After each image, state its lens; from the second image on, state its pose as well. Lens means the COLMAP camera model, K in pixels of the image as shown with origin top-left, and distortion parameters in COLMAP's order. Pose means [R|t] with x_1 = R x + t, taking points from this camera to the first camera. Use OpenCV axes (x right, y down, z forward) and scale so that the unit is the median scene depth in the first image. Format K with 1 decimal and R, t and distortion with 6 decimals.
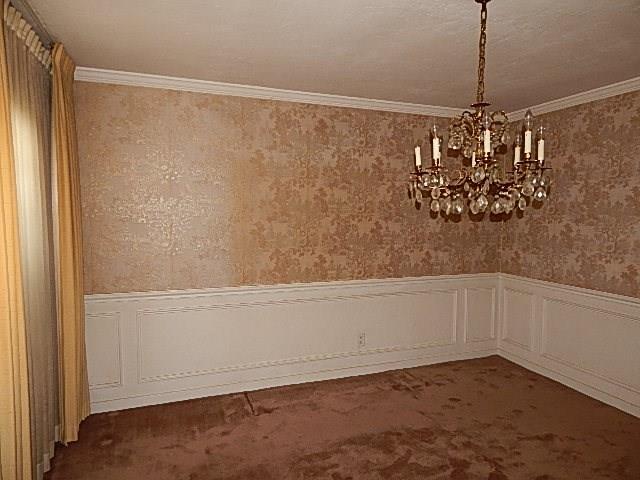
lens RADIAL K [[426.8, 0, 319.7], [0, 426.8, 235.7], [0, 0, 1]] dist [0.006416, 0.002086]
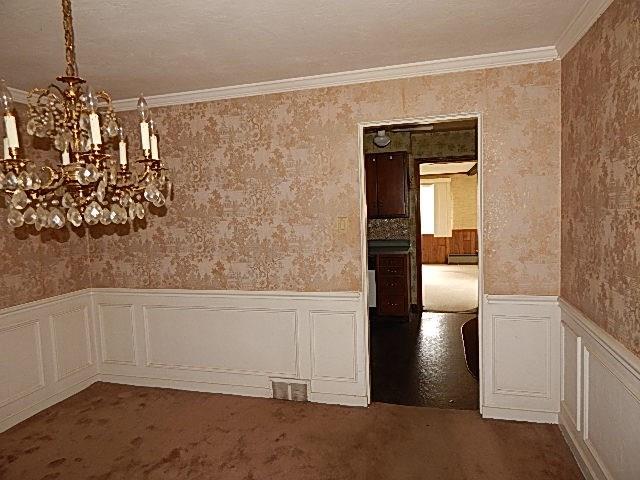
lens RADIAL K [[426.8, 0, 319.7], [0, 426.8, 235.7], [0, 0, 1]] dist [0.006416, 0.002086]
pose [[0.586826, -0.087218, 0.805002, 0.003450], [0.091846, 0.994935, 0.040843, -0.017151], [-0.804487, 0.049968, 0.591864, 0.138938]]
